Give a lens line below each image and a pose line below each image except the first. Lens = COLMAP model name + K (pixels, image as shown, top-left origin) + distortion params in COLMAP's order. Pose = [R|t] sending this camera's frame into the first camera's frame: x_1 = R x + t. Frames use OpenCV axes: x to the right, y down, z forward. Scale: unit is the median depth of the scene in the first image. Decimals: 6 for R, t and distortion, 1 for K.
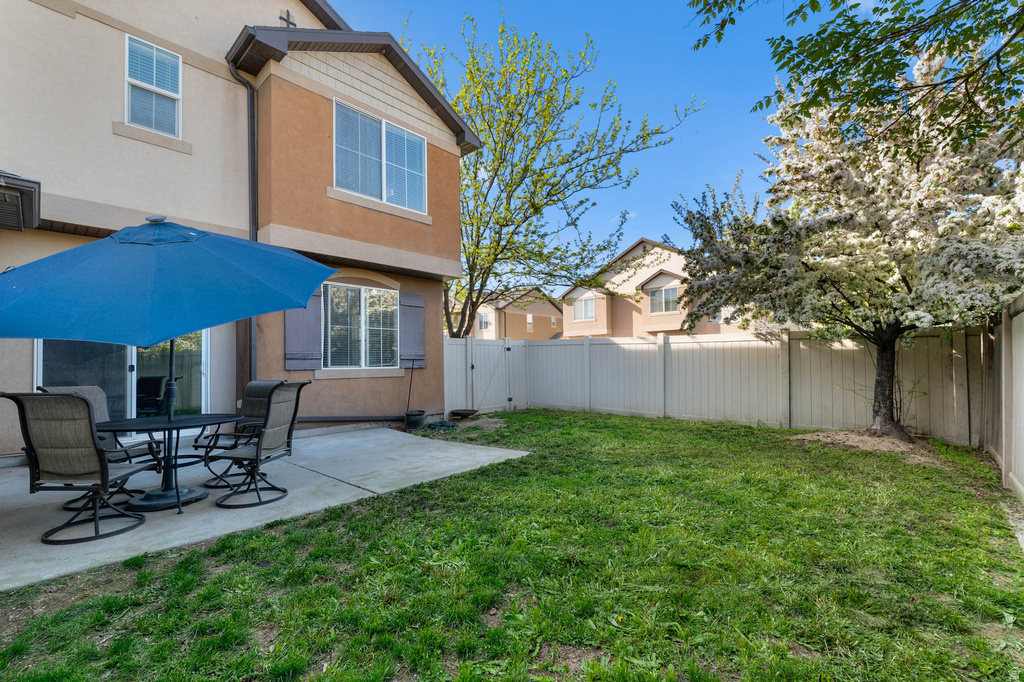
lens RADIAL K [[441.8, 0, 510.2], [0, 441.8, 351.5], [0, 0, 1]] dist [0.002764, 0.000064]
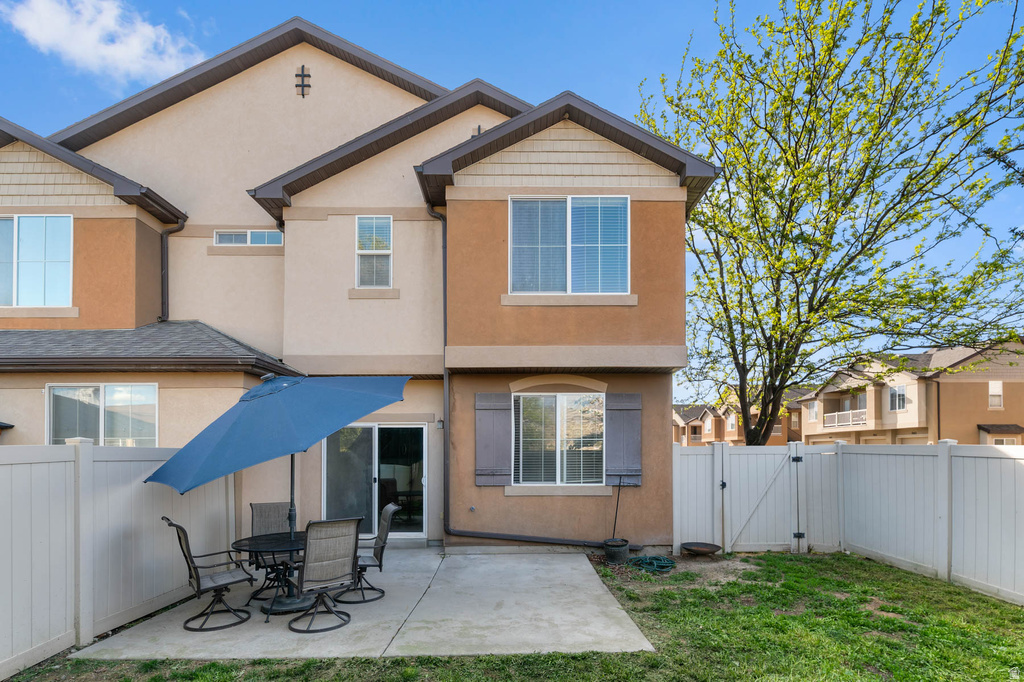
lens RADIAL K [[463.0, 0, 513.7], [0, 463.0, 448.8], [0, 0, 1]] dist [-0.000518, -0.000127]
pose [[0.686136, 0.006253, -0.727447, 0.299482], [0.012391, 0.999718, 0.020281, -0.058290], [0.727368, -0.022929, 0.685864, 0.305786]]
